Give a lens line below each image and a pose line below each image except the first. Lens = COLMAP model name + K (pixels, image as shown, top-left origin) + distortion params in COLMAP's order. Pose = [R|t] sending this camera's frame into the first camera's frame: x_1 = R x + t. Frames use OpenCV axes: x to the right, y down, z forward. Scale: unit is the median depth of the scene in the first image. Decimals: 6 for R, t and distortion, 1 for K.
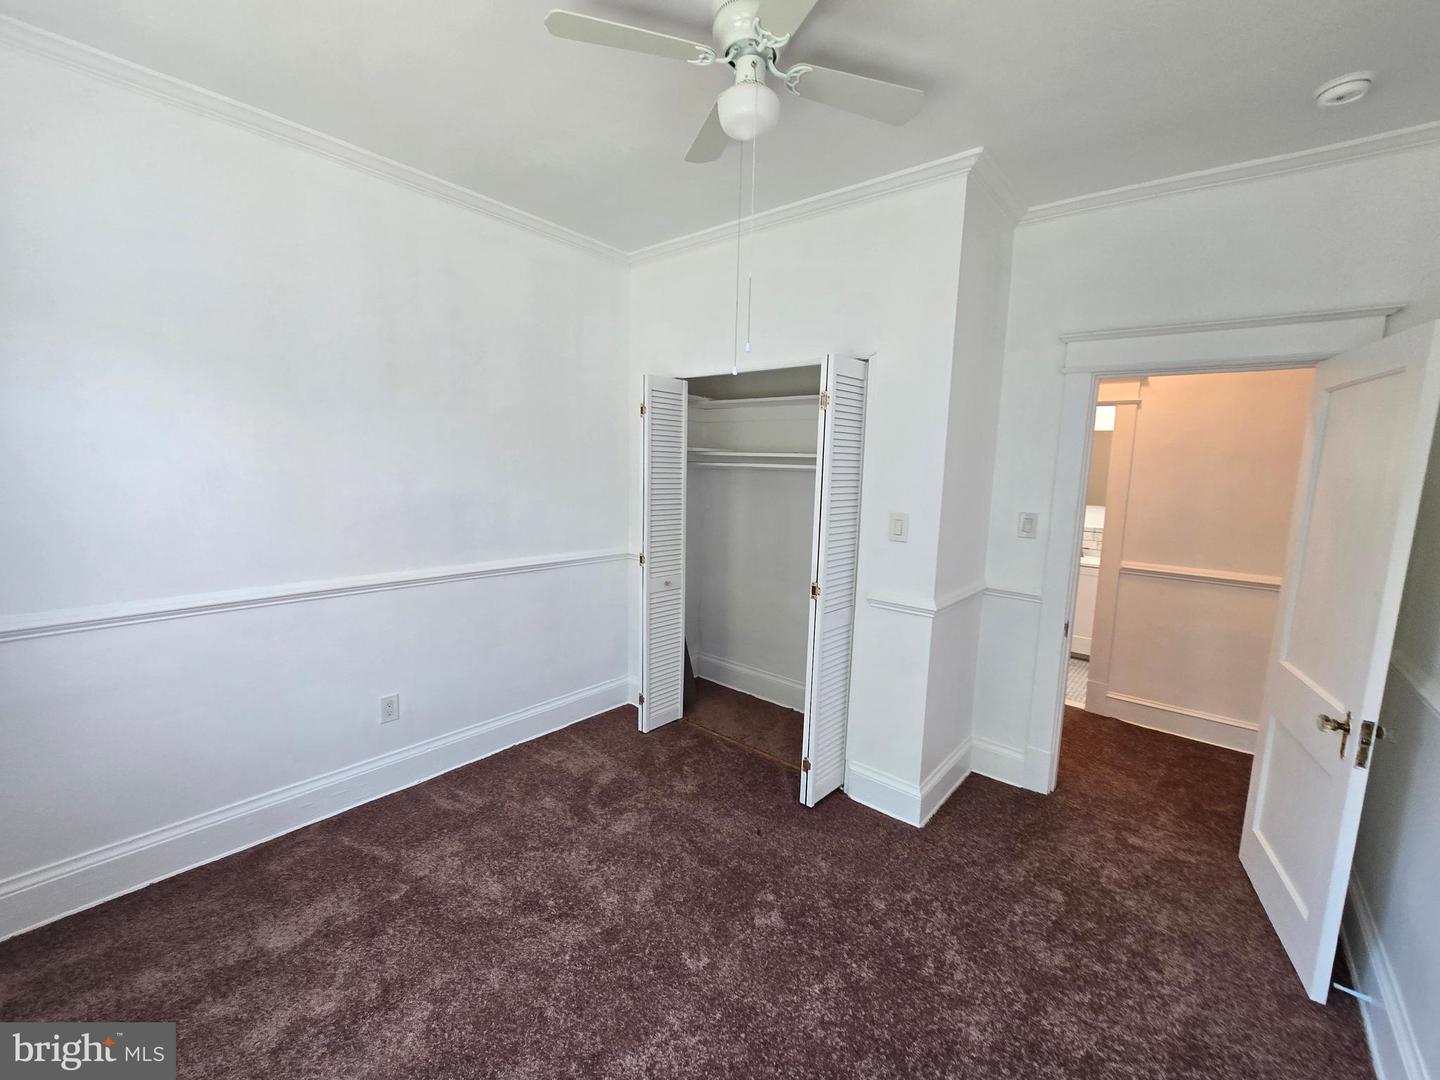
lens RADIAL K [[590.8, 0, 726.0], [0, 590.8, 537.8], [0, 0, 1]] dist [-0.009744, 0.003830]
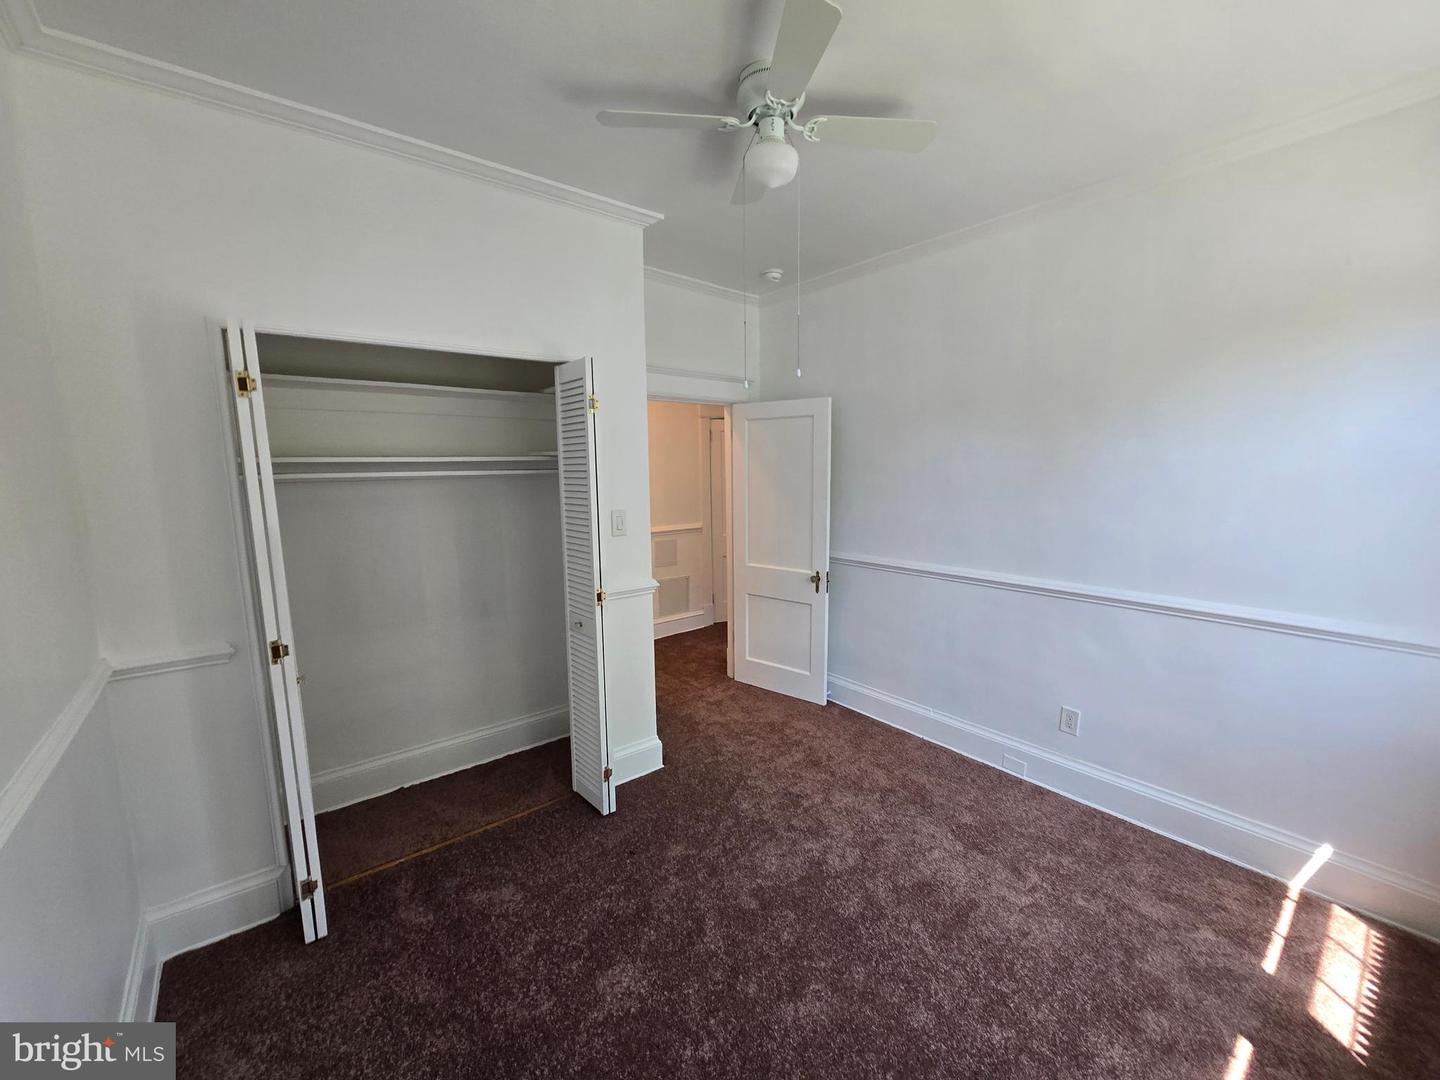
lens RADIAL K [[590.8, 0, 716.2], [0, 590.8, 539.8], [0, 0, 1]] dist [-0.009744, 0.003830]
pose [[0.190258, -0.155411, 0.969355, -0.847130], [0.145780, 0.980916, 0.128652, -0.115807], [-0.970850, 0.116836, 0.209283, 0.668147]]
